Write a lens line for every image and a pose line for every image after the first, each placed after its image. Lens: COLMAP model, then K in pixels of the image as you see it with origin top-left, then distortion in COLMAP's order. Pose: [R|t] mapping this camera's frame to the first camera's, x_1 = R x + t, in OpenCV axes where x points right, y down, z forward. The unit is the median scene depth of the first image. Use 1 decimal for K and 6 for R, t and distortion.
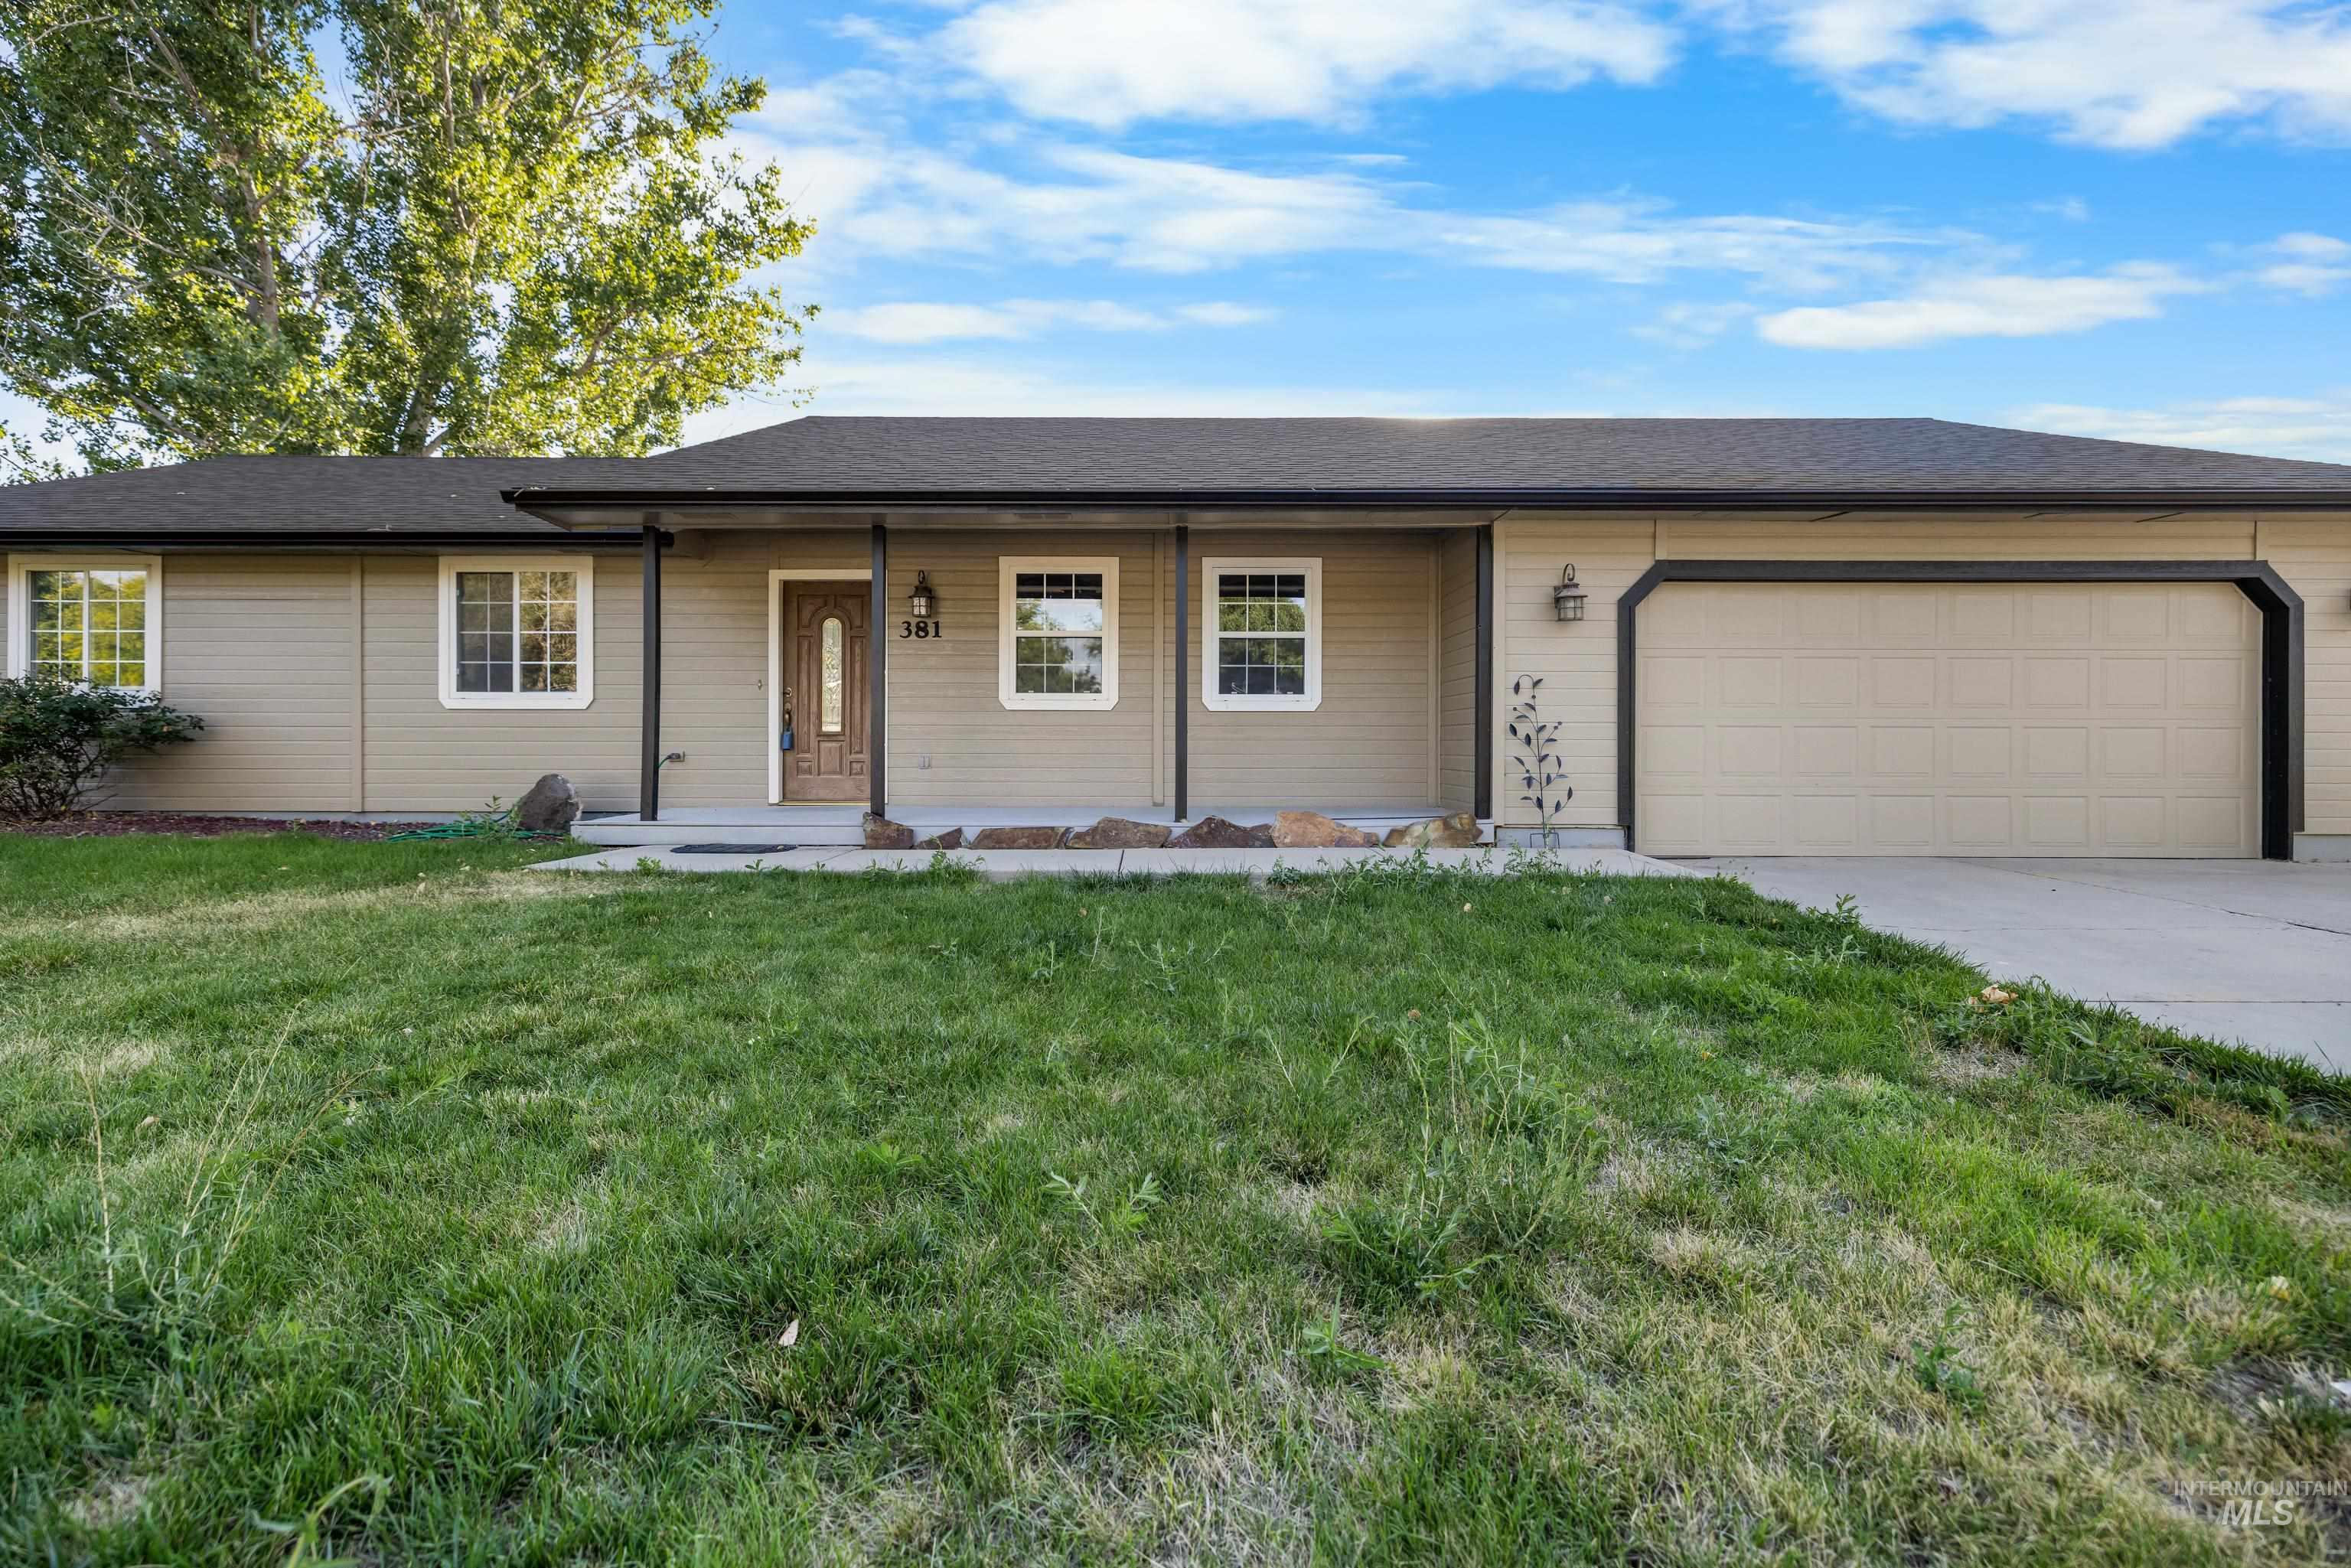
lens RADIAL K [[999.8, 0, 1185.0], [0, 999.8, 770.1], [0, 0, 1]] dist [-0.000026, 0.000357]
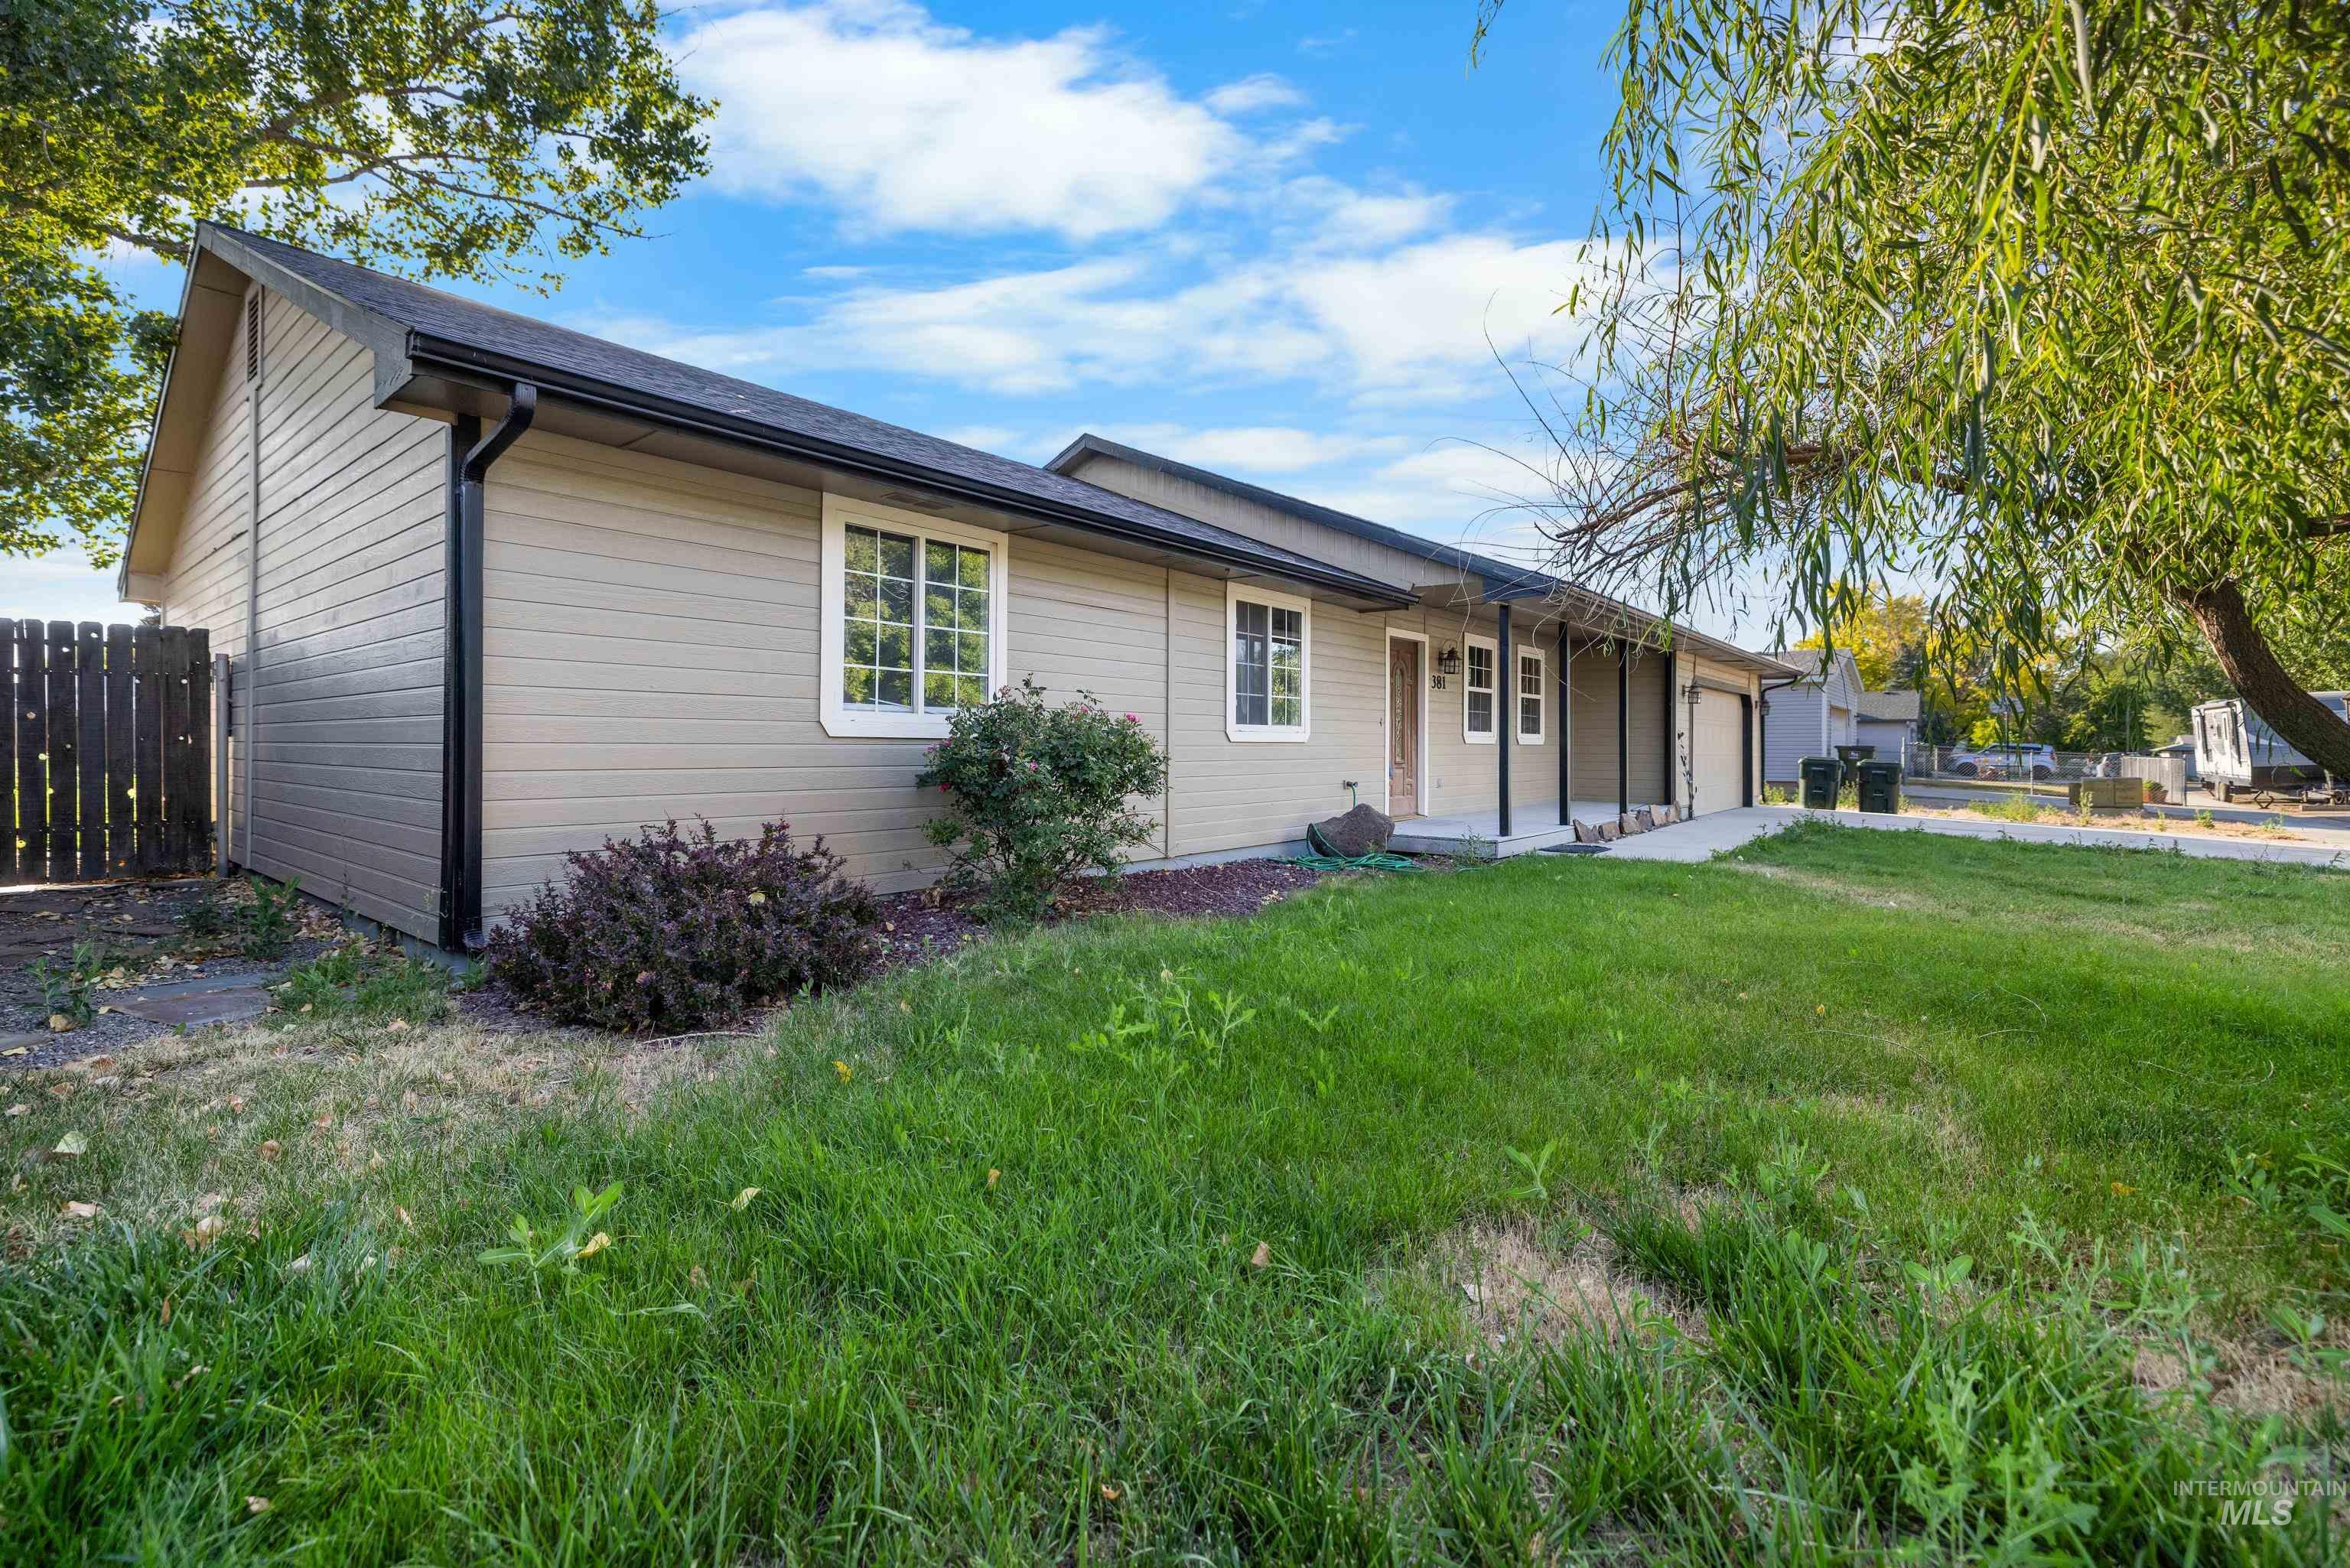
lens RADIAL K [[1004.3, 0, 1164.5], [0, 1004.3, 740.3], [0, 0, 1]] dist [0.001020, -0.000310]
pose [[0.622200, 0.001450, 0.782857, -1.529392], [0.004470, 0.999975, -0.005405, -0.058589], [-0.782845, 0.006862, 0.622179, 0.455883]]
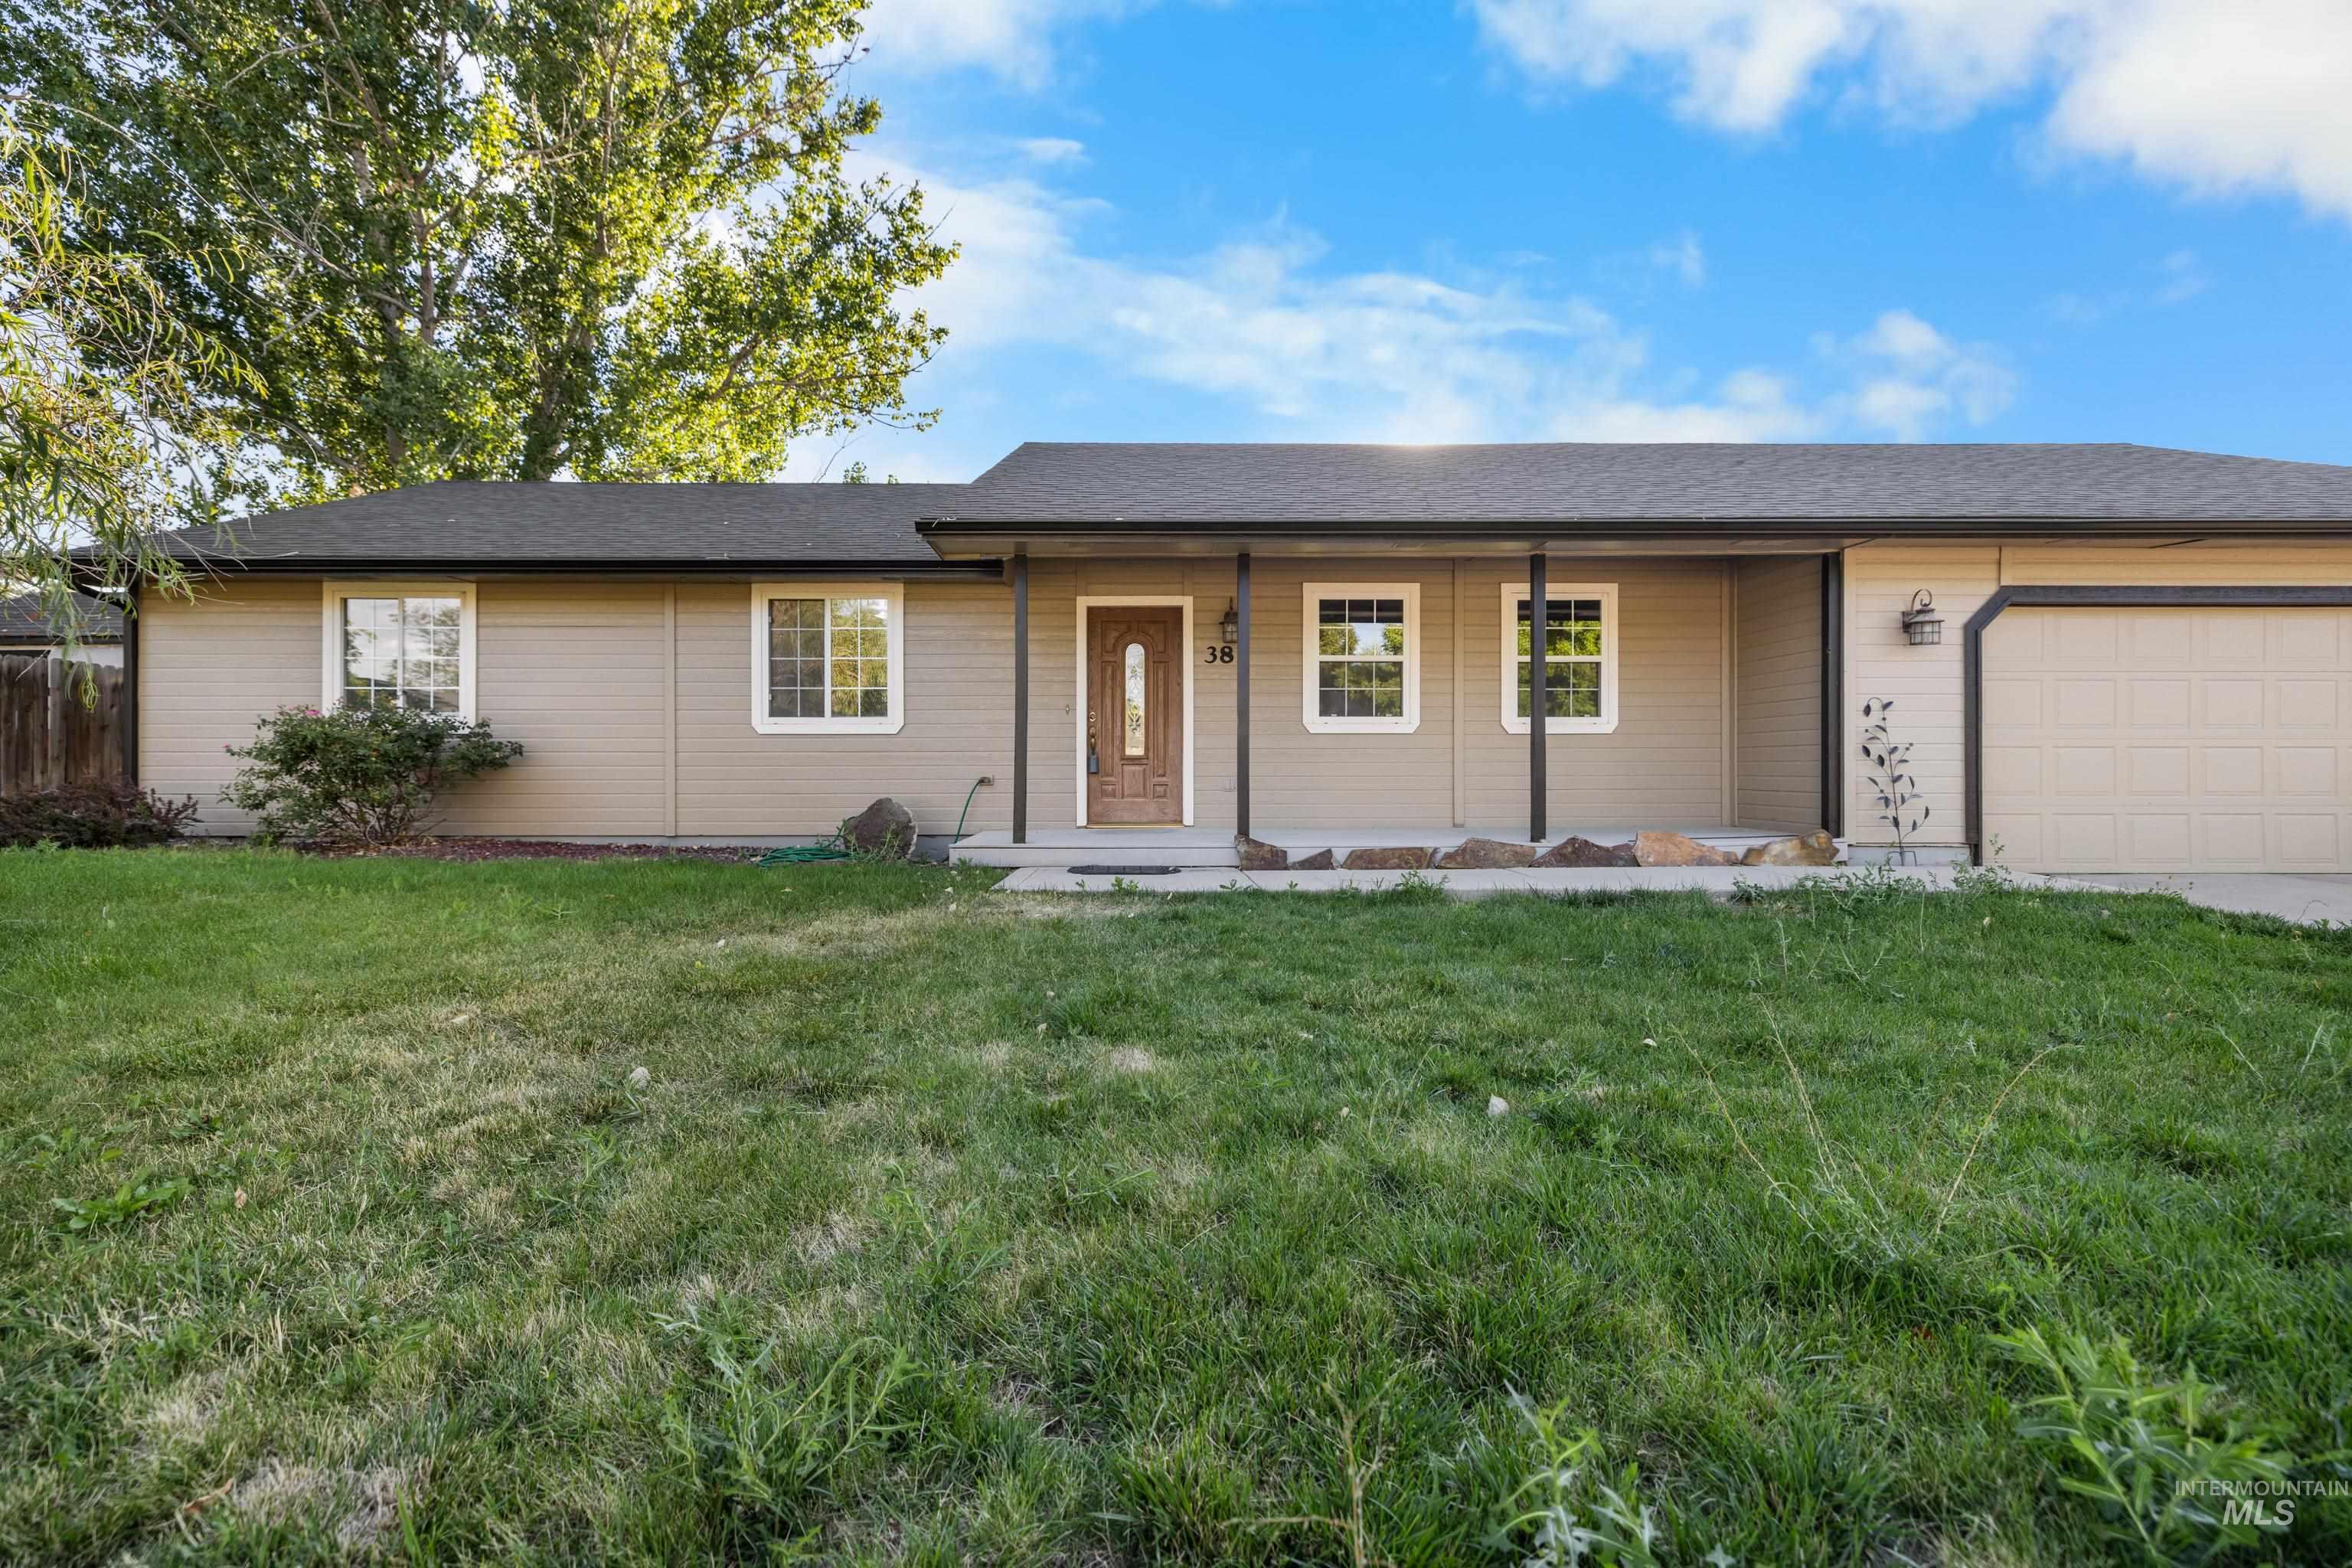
lens RADIAL K [[1010.6, 0, 1176.2], [0, 1010.6, 792.8], [0, 0, 1]] dist [0.001189, 0.000174]
pose [[0.999951, -0.004010, 0.009054, -0.325647], [0.004011, 0.999992, -0.000084, -0.000043], [-0.009053, 0.000120, 0.999959, -0.028626]]
